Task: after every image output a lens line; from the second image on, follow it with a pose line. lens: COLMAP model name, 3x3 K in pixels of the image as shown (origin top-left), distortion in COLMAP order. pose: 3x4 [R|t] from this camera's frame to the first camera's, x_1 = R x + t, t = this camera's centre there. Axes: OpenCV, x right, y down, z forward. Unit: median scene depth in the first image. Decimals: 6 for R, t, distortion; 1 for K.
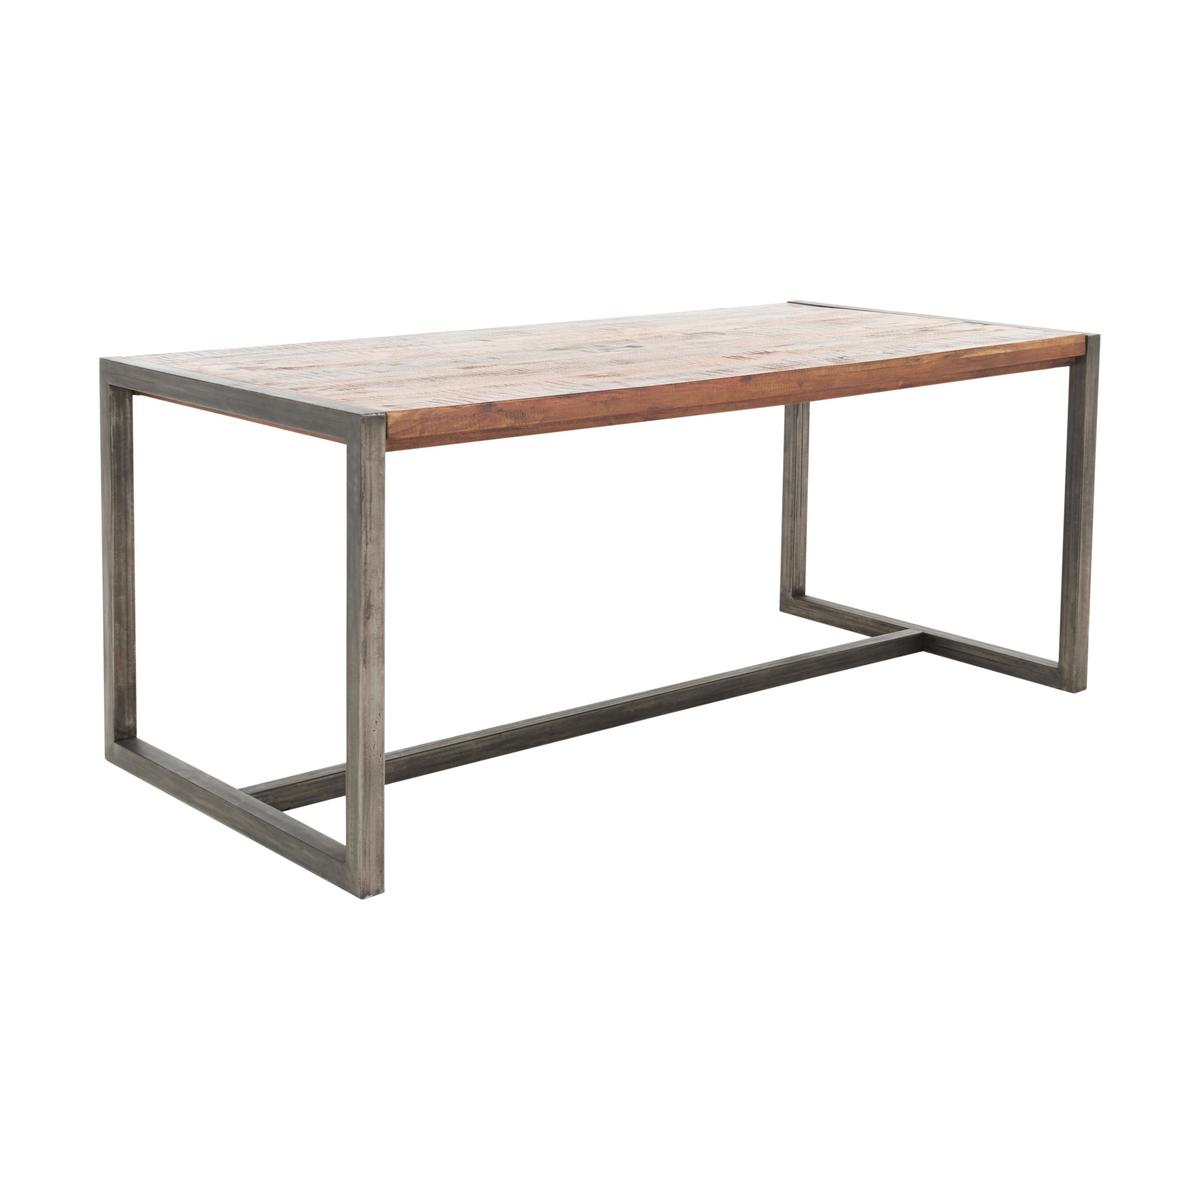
lens RADIAL K [[2004.7, 0, 601.1], [0, 2004.7, 557.3], [0, 0, 1]] dist [0.029095, 0.051597]
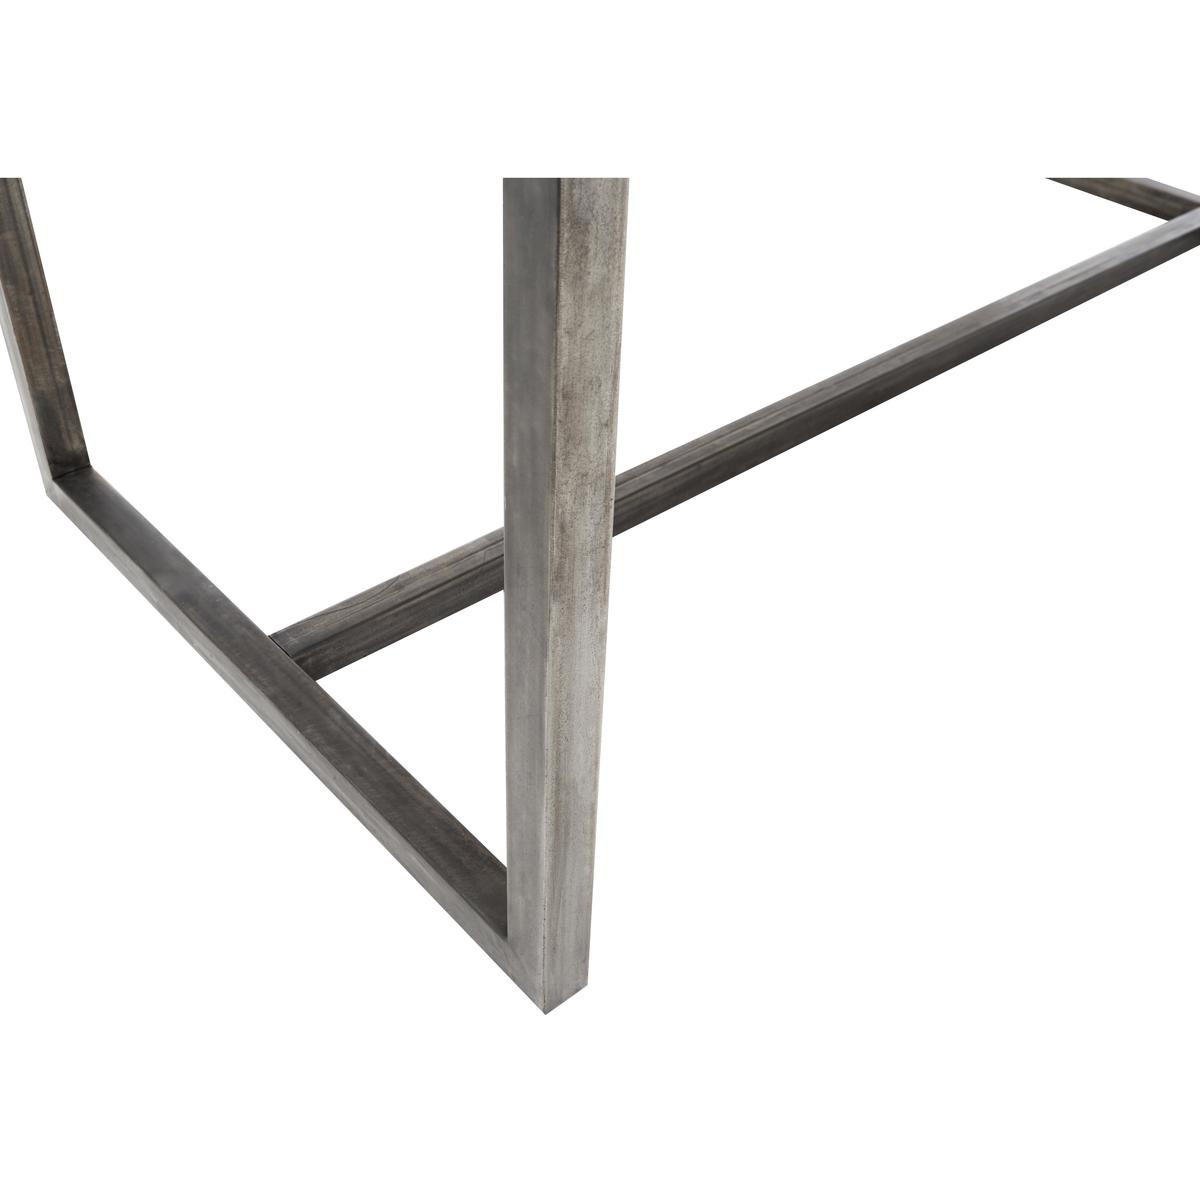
lens RADIAL K [[1240.6, 0, 600.0], [0, 1240.6, 600.0], [0, 0, 1]] dist [0.043067, 0.012634]
pose [[0.998708, -0.016184, 0.048162, -0.100451], [-0.007040, 0.894690, 0.446632, -0.043727], [-0.050319, -0.446394, 0.893421, 0.656284]]
